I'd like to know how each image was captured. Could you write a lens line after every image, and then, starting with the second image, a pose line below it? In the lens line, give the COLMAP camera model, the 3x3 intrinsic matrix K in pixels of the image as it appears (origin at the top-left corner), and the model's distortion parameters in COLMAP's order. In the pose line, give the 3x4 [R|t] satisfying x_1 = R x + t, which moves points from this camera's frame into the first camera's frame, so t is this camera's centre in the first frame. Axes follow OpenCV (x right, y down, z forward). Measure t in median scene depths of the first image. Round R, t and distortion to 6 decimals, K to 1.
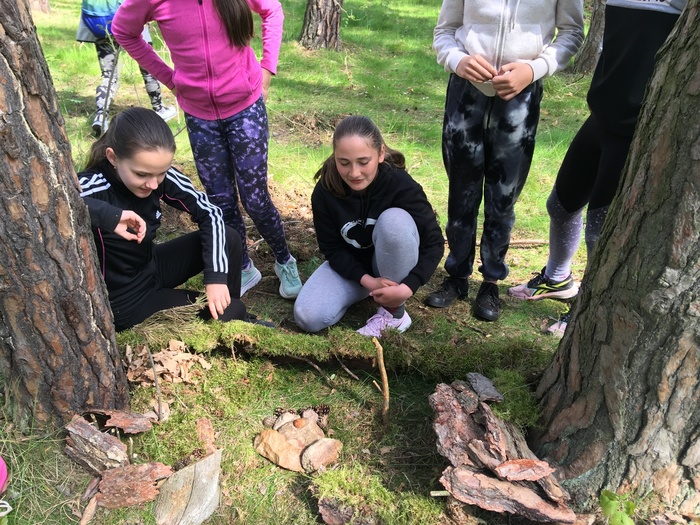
lens RADIAL K [[601.8, 0, 350.0], [0, 601.8, 262.5], [0, 0, 1]] dist [0.108896, -0.165572]
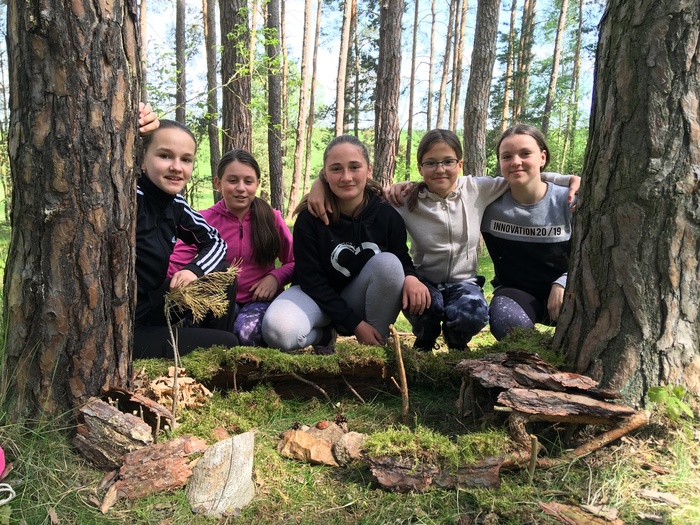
lens RADIAL K [[601.8, 0, 350.0], [0, 601.8, 262.5], [0, 0, 1]] dist [0.108896, -0.165572]
pose [[0.977621, -0.030157, 0.208201, -0.298313], [0.111930, 0.912529, -0.393398, 0.531111], [-0.178126, 0.407898, 0.895483, 0.062894]]
